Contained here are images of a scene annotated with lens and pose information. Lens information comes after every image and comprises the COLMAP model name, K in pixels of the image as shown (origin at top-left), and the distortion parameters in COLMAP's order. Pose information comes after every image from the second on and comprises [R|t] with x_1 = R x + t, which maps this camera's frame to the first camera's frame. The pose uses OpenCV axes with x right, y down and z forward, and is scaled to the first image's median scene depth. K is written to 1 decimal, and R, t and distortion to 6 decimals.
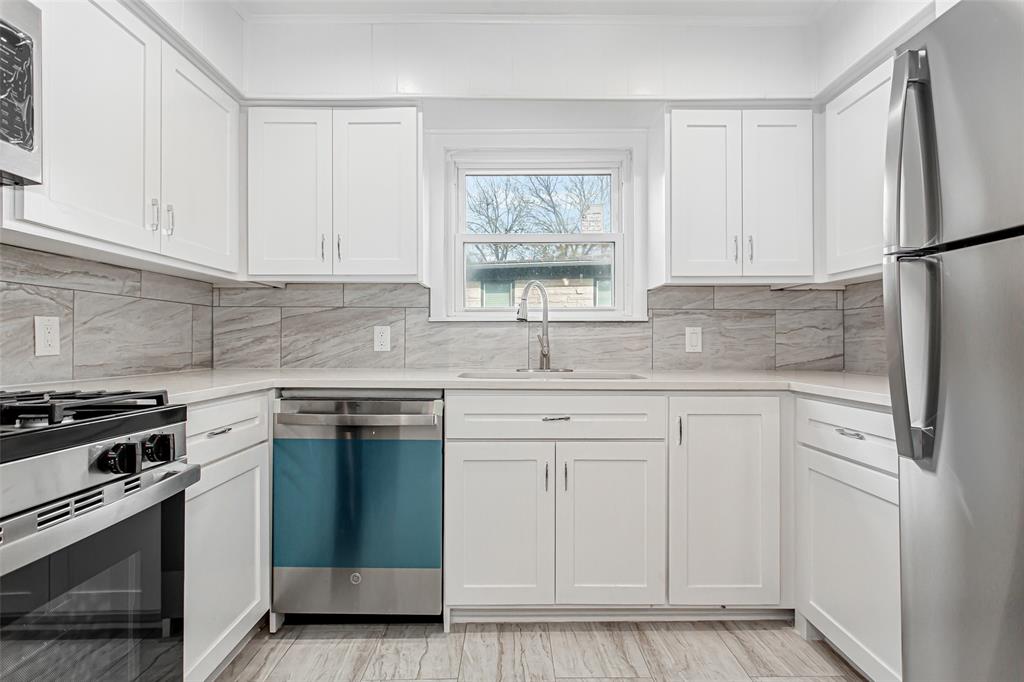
lens RADIAL K [[492.8, 0, 500.8], [0, 492.8, 337.5], [0, 0, 1]] dist [-0.002786, 0.002316]
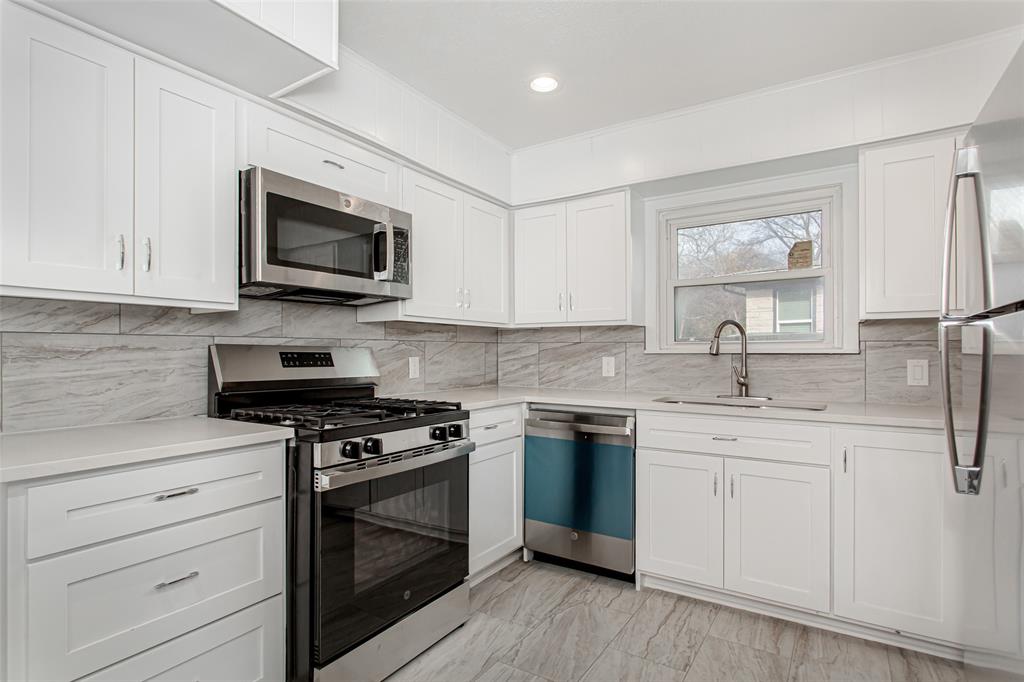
lens RADIAL K [[513.7, 0, 501.5], [0, 513.7, 350.6], [0, 0, 1]] dist [-0.017601, 0.008233]
pose [[0.840645, -0.001349, -0.541584, 0.337051], [0.004778, 0.999976, 0.004925, -0.064358], [0.541565, -0.006728, 0.840632, -0.373445]]
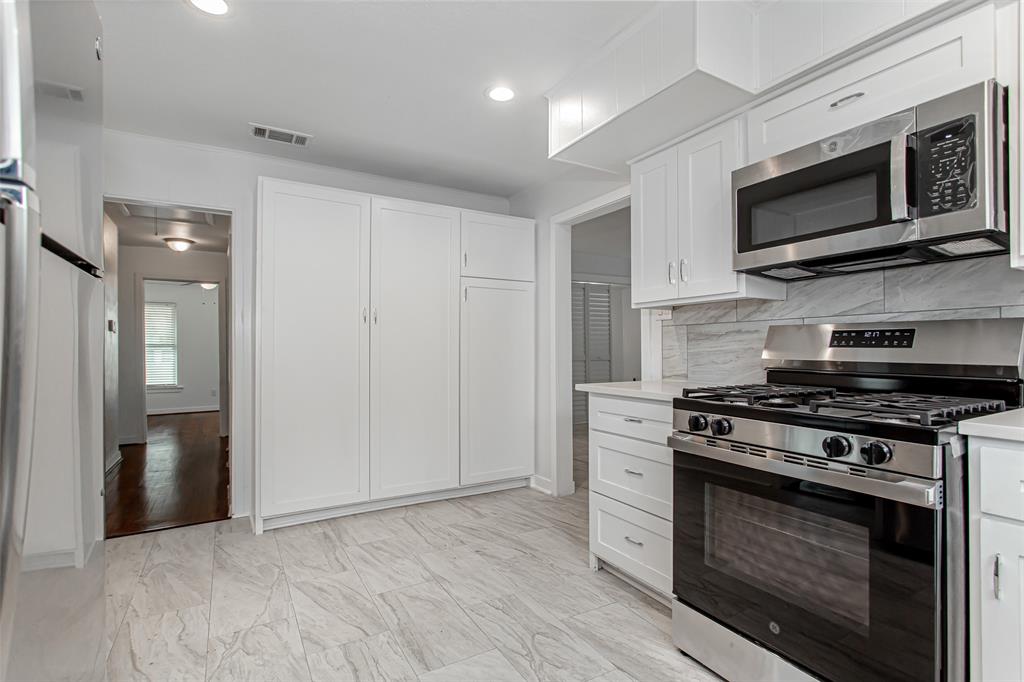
lens RADIAL K [[492.8, 0, 512.3], [0, 492.8, 344.2], [0, 0, 1]] dist [-0.002786, 0.002316]
pose [[-0.860130, 0.005268, -0.510048, 0.392722], [0.014086, 0.999811, -0.013427, -0.024821], [0.509880, -0.018733, -0.860041, 0.882151]]
